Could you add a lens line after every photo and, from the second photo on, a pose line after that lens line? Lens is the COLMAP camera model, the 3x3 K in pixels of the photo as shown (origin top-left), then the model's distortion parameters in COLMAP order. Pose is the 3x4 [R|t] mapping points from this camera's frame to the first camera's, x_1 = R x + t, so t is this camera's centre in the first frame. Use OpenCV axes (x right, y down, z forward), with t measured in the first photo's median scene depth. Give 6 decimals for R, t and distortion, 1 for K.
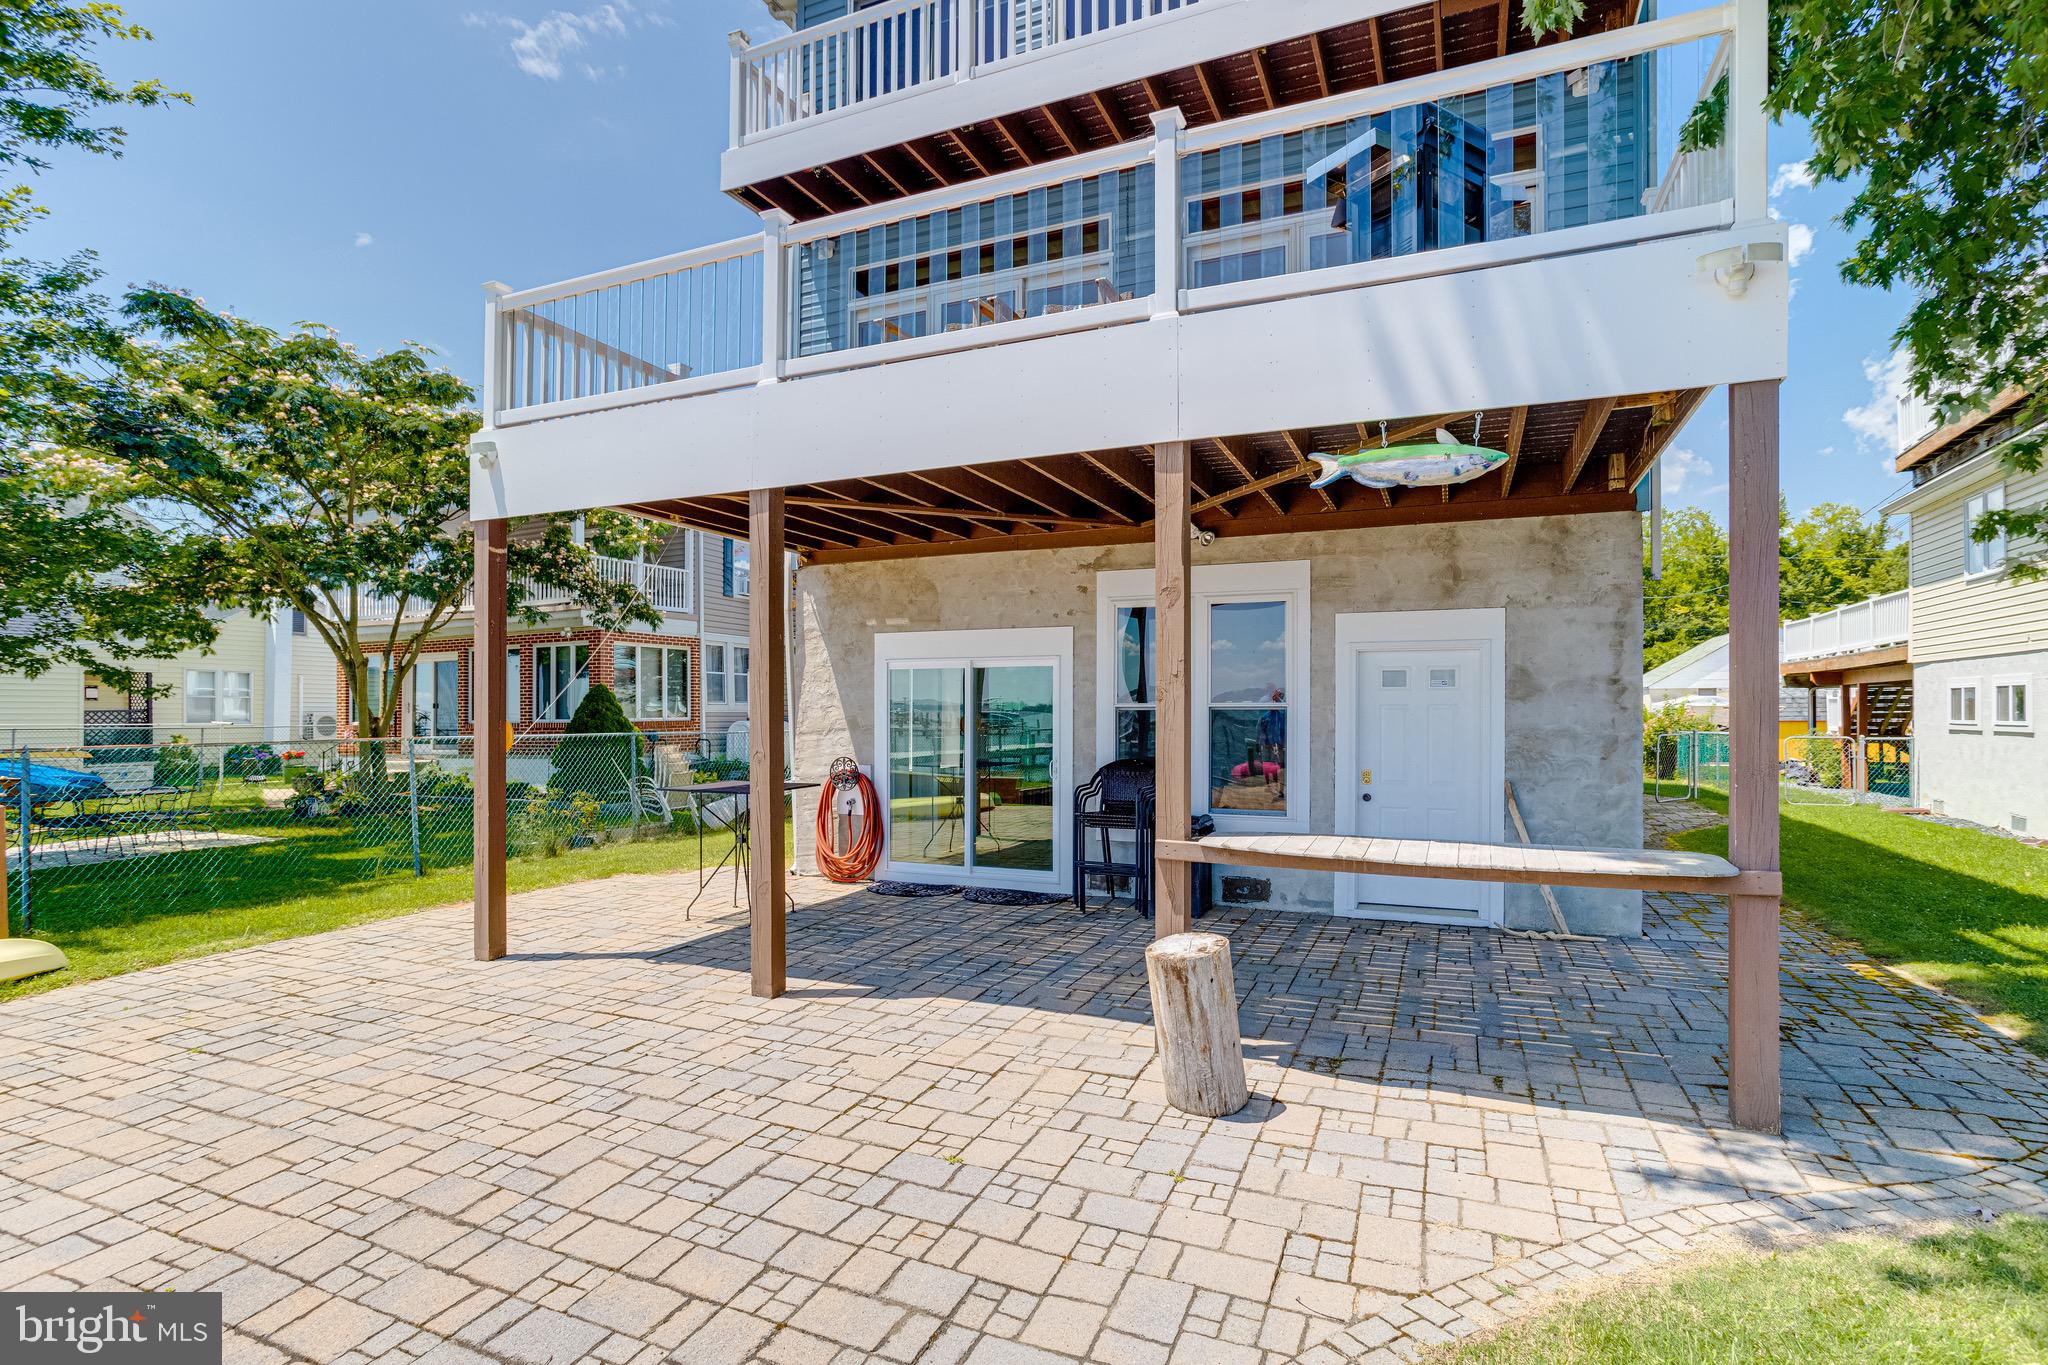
lens RADIAL K [[991.1, 0, 1030.0], [0, 991.1, 707.3], [0, 0, 1]] dist [-0.011412, 0.000350]
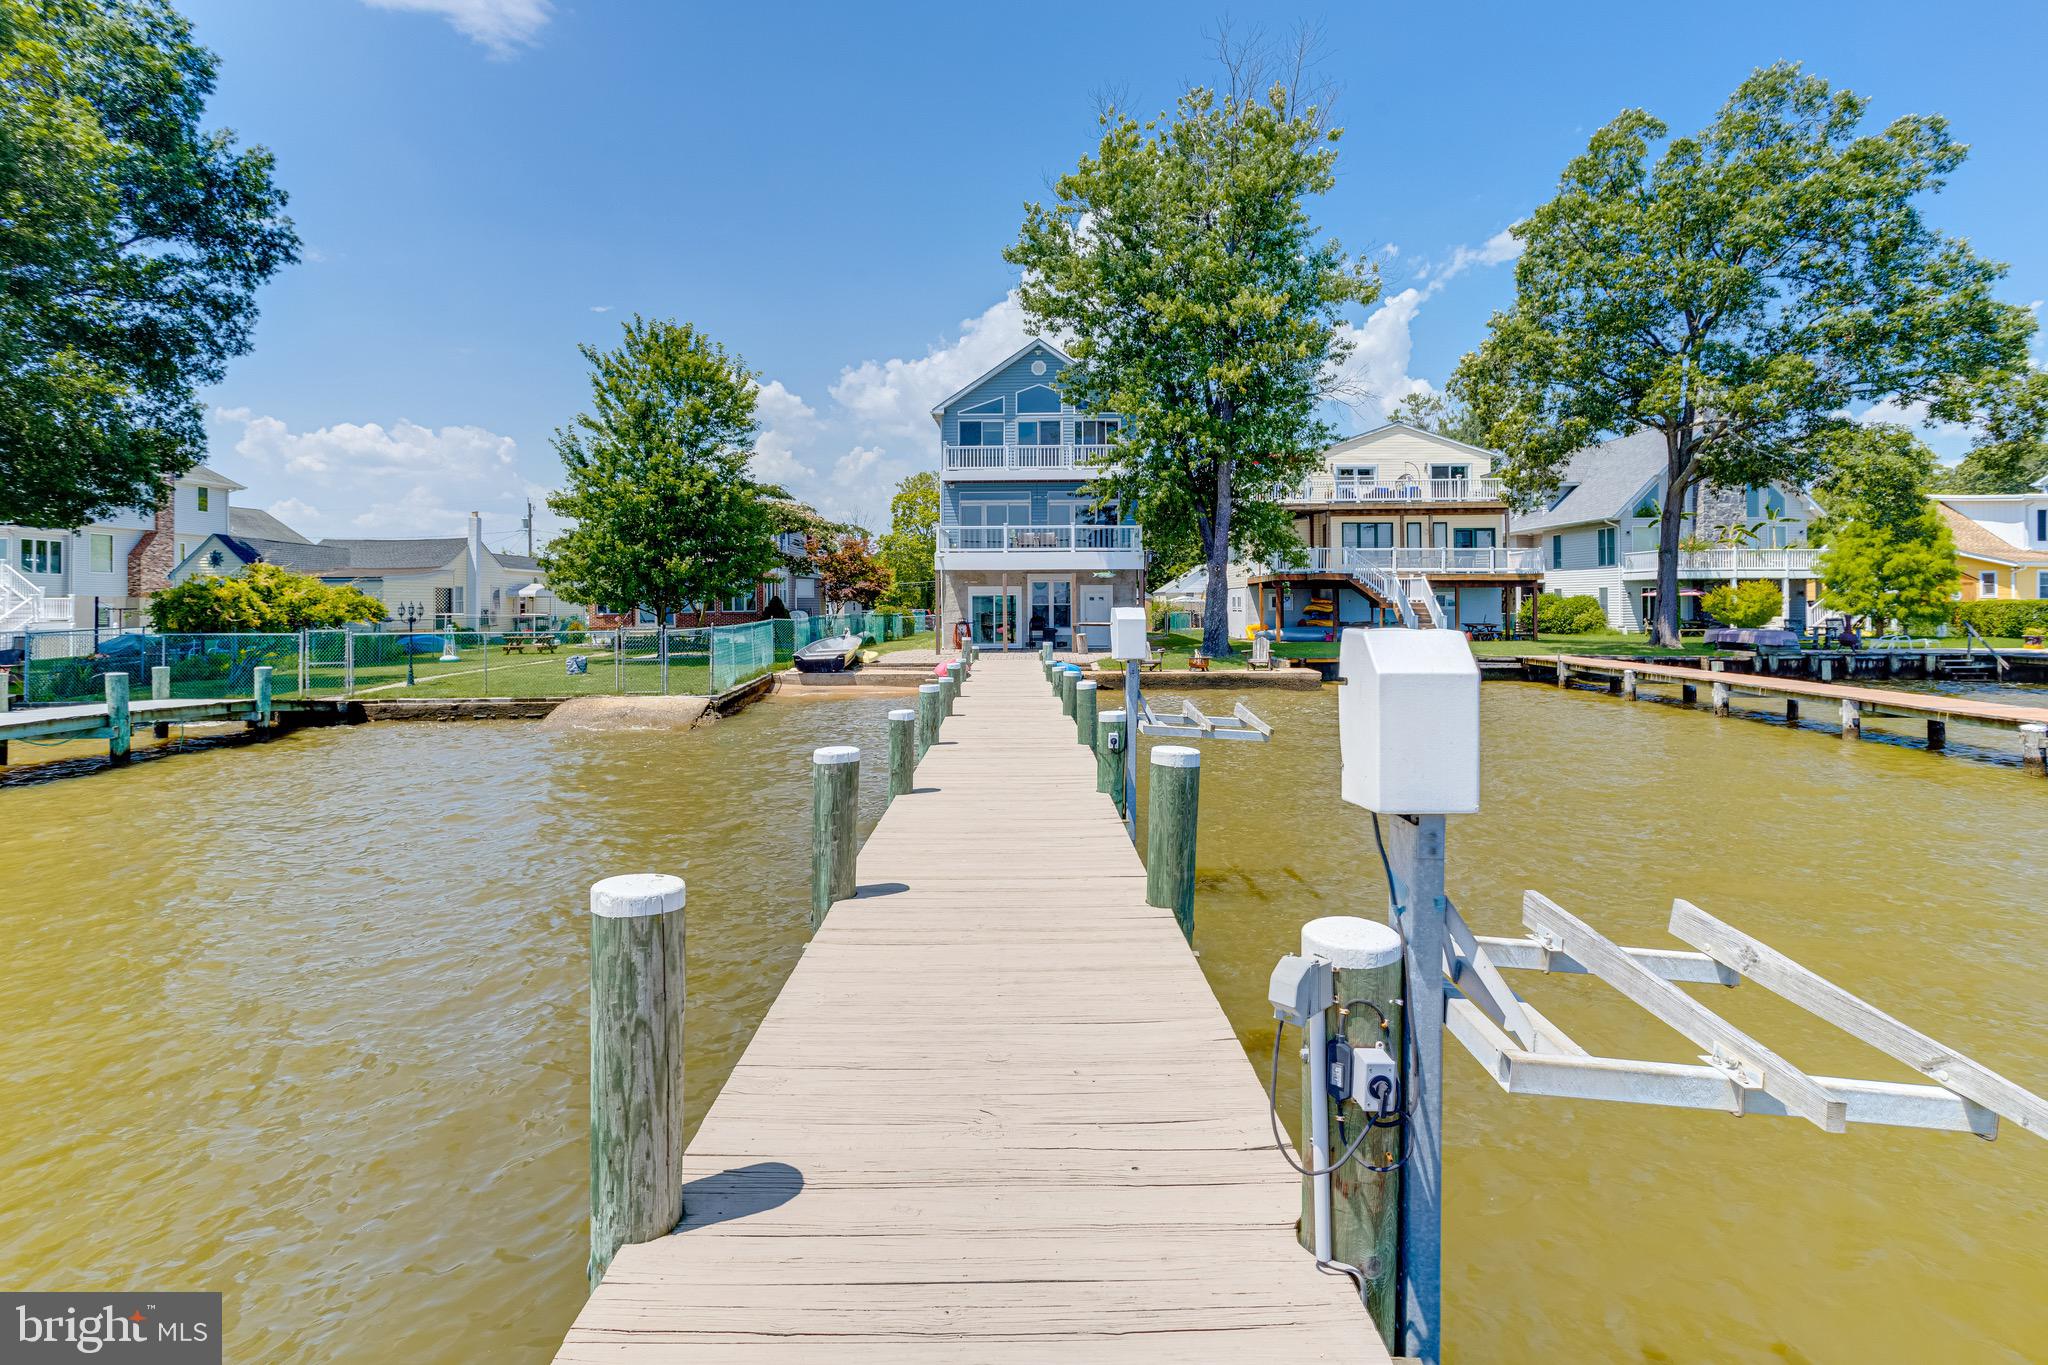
lens RADIAL K [[1008.1, 0, 1025.1], [0, 1008.1, 597.8], [0, 0, 1]] dist [-0.050772, 0.028784]
pose [[0.925784, -0.001570, 0.378050, -1.459428], [0.002436, 0.999995, -0.001813, -0.022993], [-0.378045, 0.002600, 0.925783, -2.790920]]
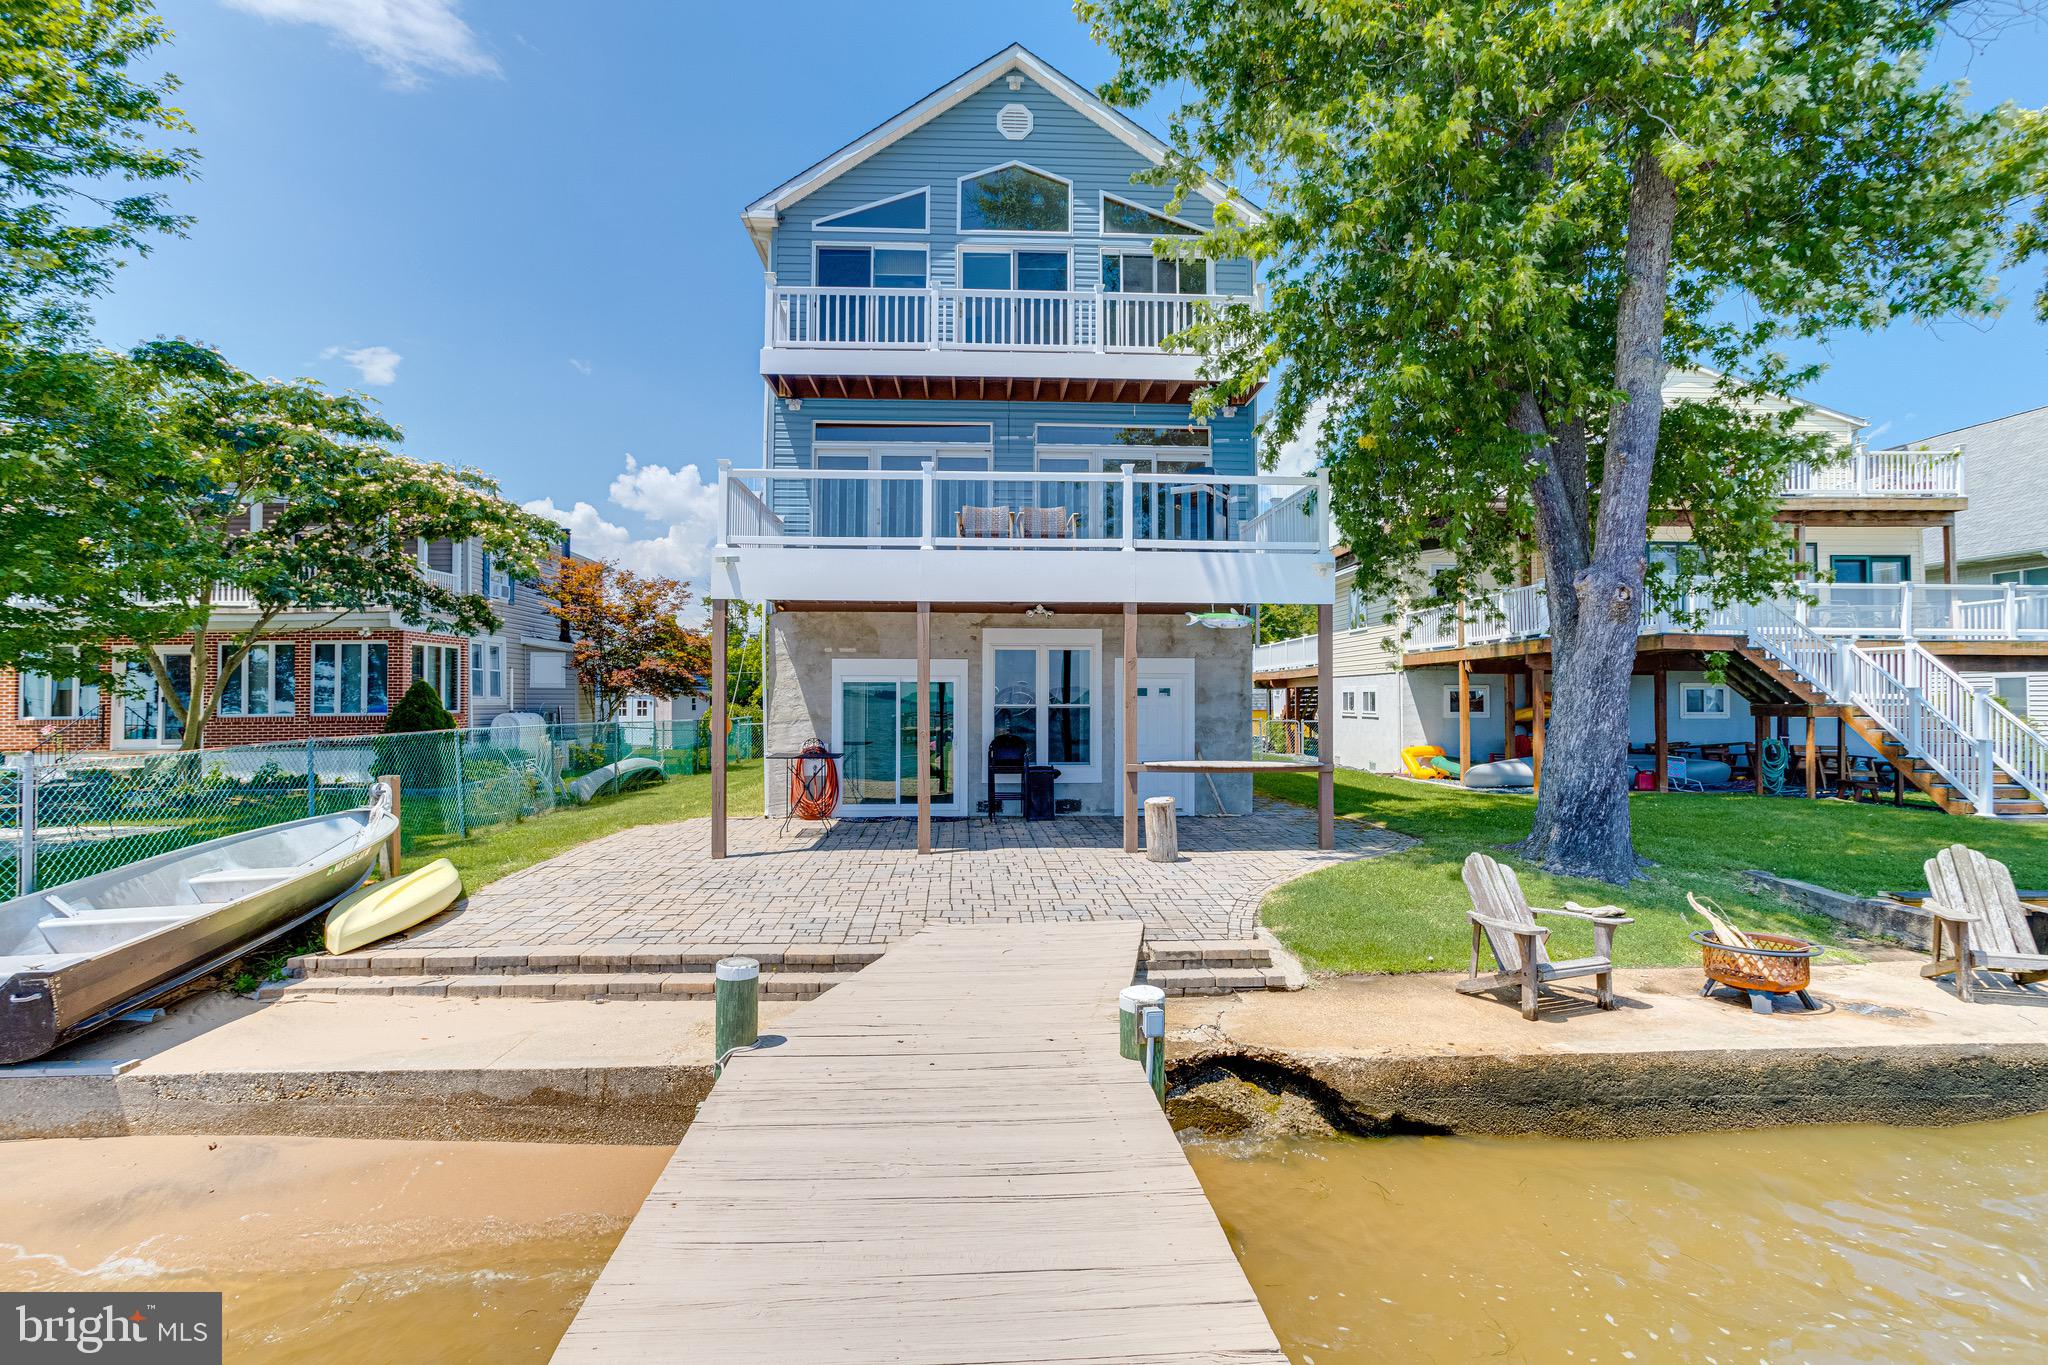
lens RADIAL K [[987.2, 0, 1026.4], [0, 987.2, 673.6], [0, 0, 1]] dist [-0.044822, 0.025799]
pose [[0.893707, 0.013128, 0.448458, -0.576815], [-0.003241, 0.999735, -0.022807, -0.016590], [-0.448639, 0.018930, 0.893513, -0.517301]]
